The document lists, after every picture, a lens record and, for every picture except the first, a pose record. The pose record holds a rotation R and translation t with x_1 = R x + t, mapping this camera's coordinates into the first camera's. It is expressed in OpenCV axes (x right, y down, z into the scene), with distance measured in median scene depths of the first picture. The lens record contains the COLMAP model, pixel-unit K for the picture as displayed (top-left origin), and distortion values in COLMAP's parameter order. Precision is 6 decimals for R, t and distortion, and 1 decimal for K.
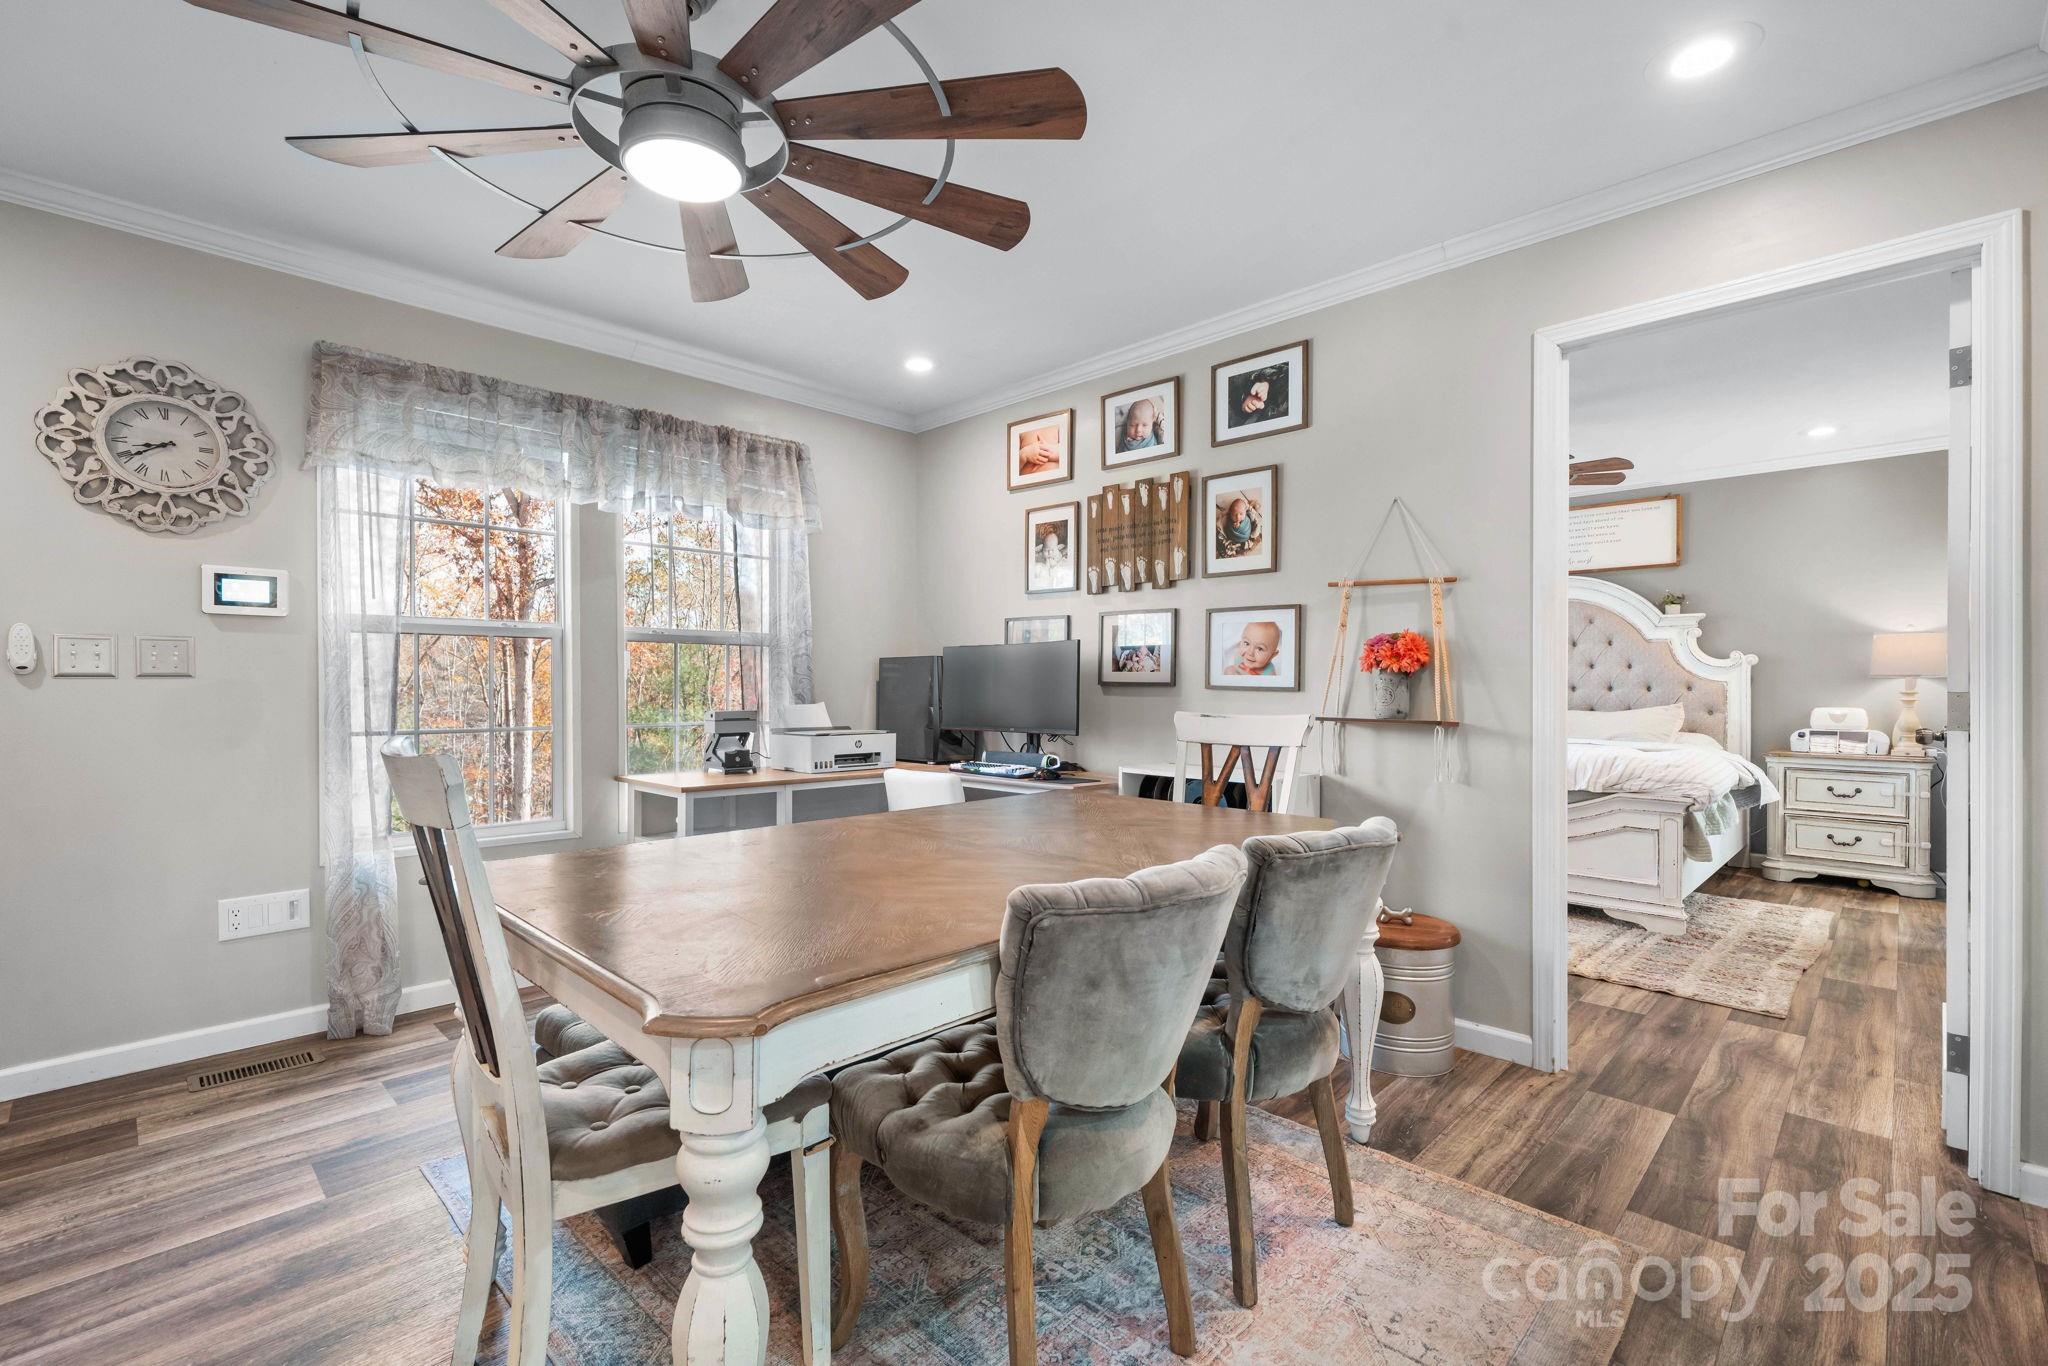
lens RADIAL K [[898.5, 0, 1018.9], [0, 898.5, 692.3], [0, 0, 1]] dist [-0.000336, 0.000509]
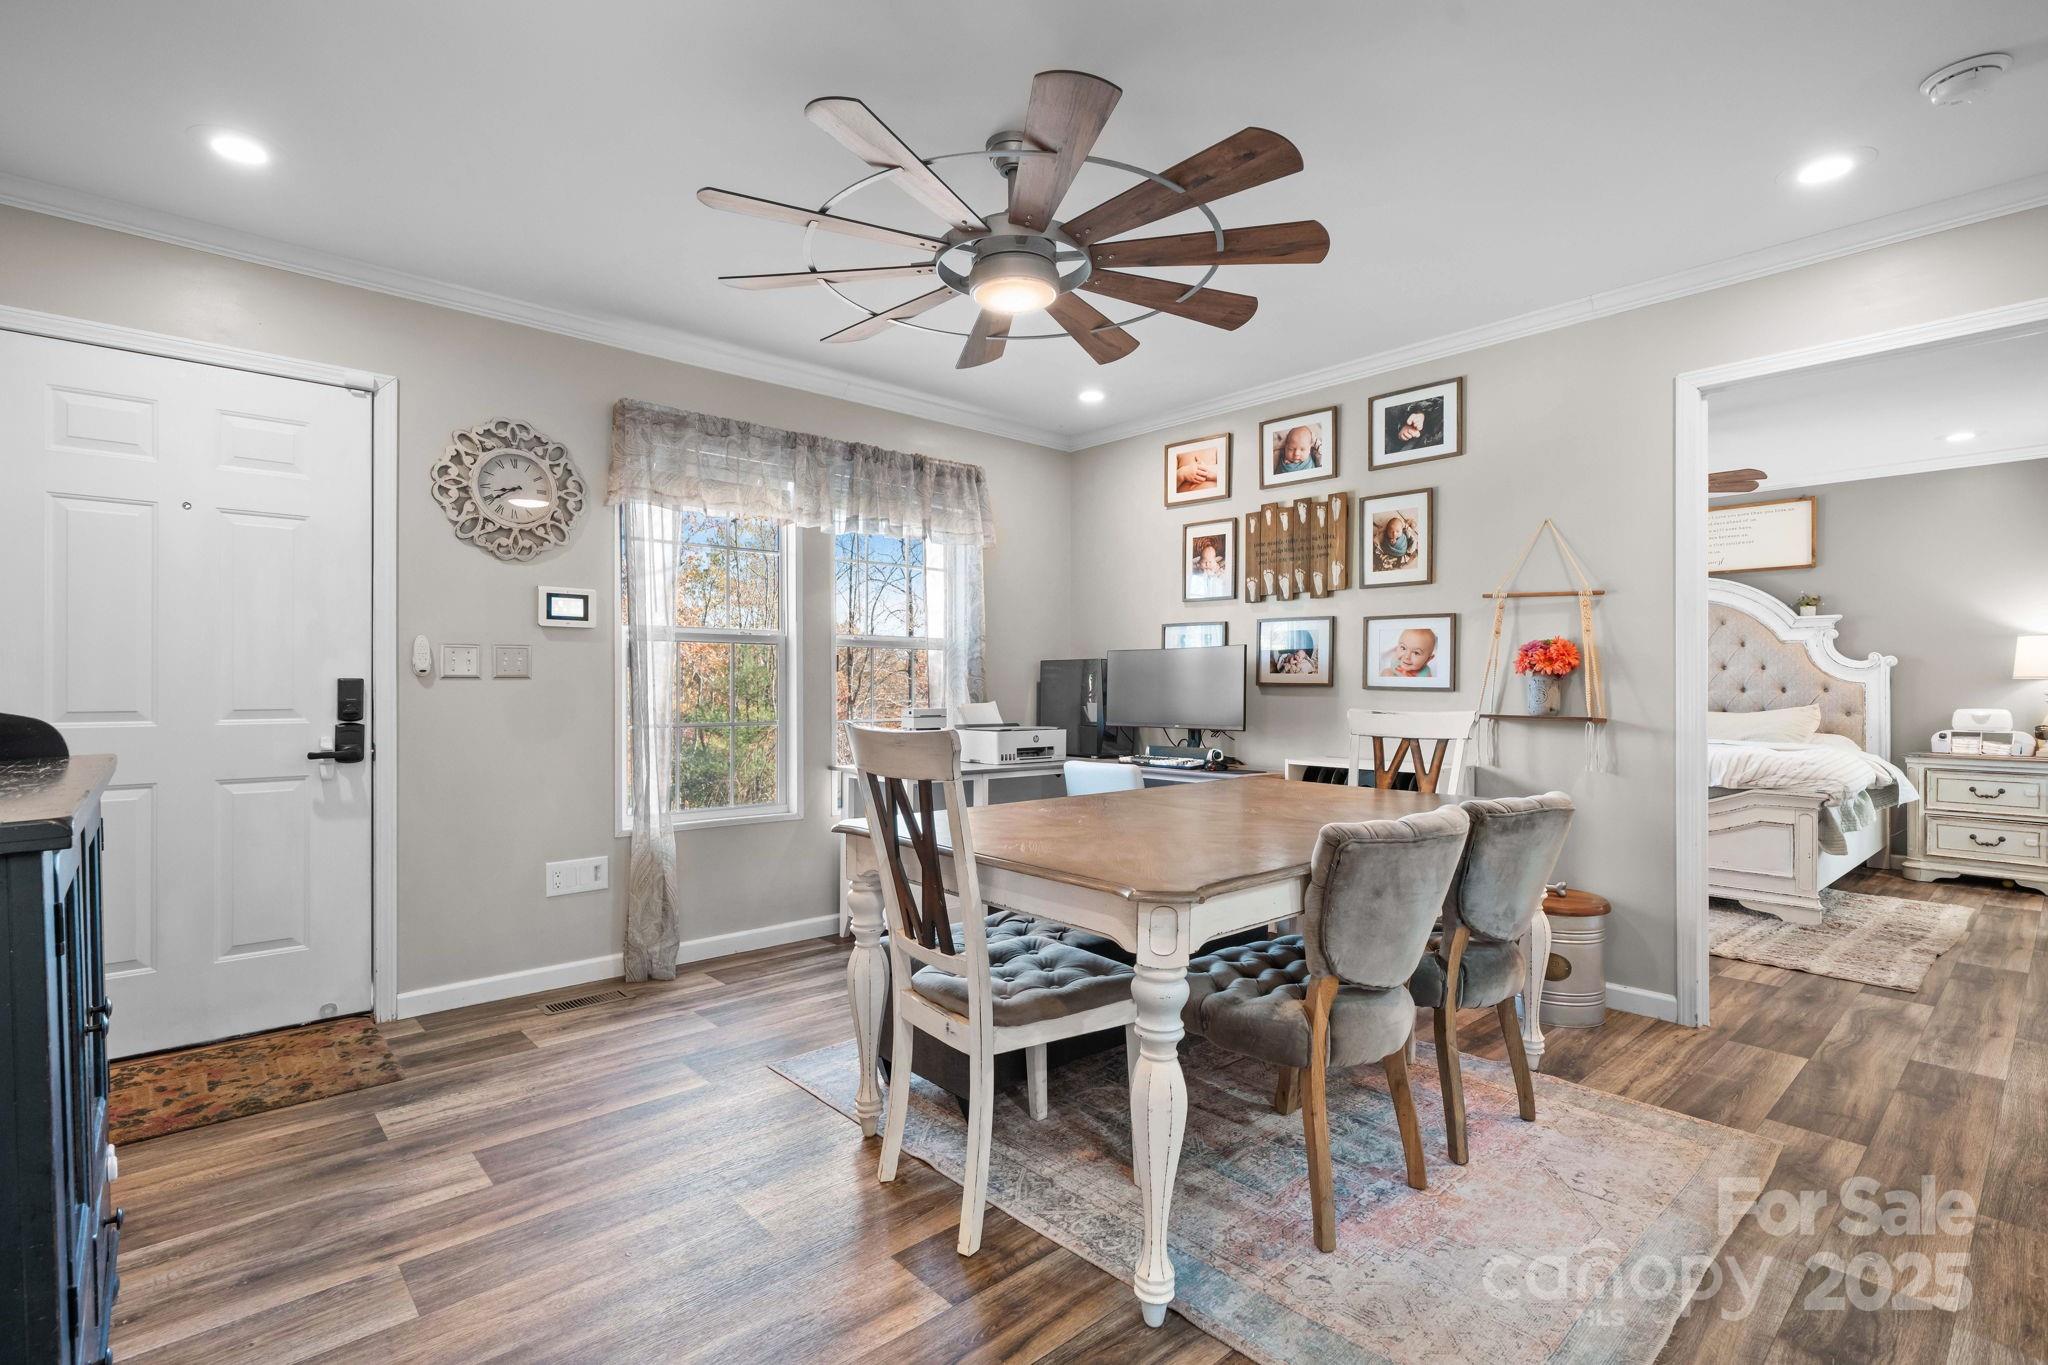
lens RADIAL K [[946.3, 0, 1032.4], [0, 946.3, 686.1], [0, 0, 1]] dist [0.000189, 0.000367]
pose [[0.998212, 0.000660, -0.059774, -0.154417], [-0.001152, 0.999966, -0.008206, 0.002887], [0.059766, 0.008261, 0.998178, -0.222666]]
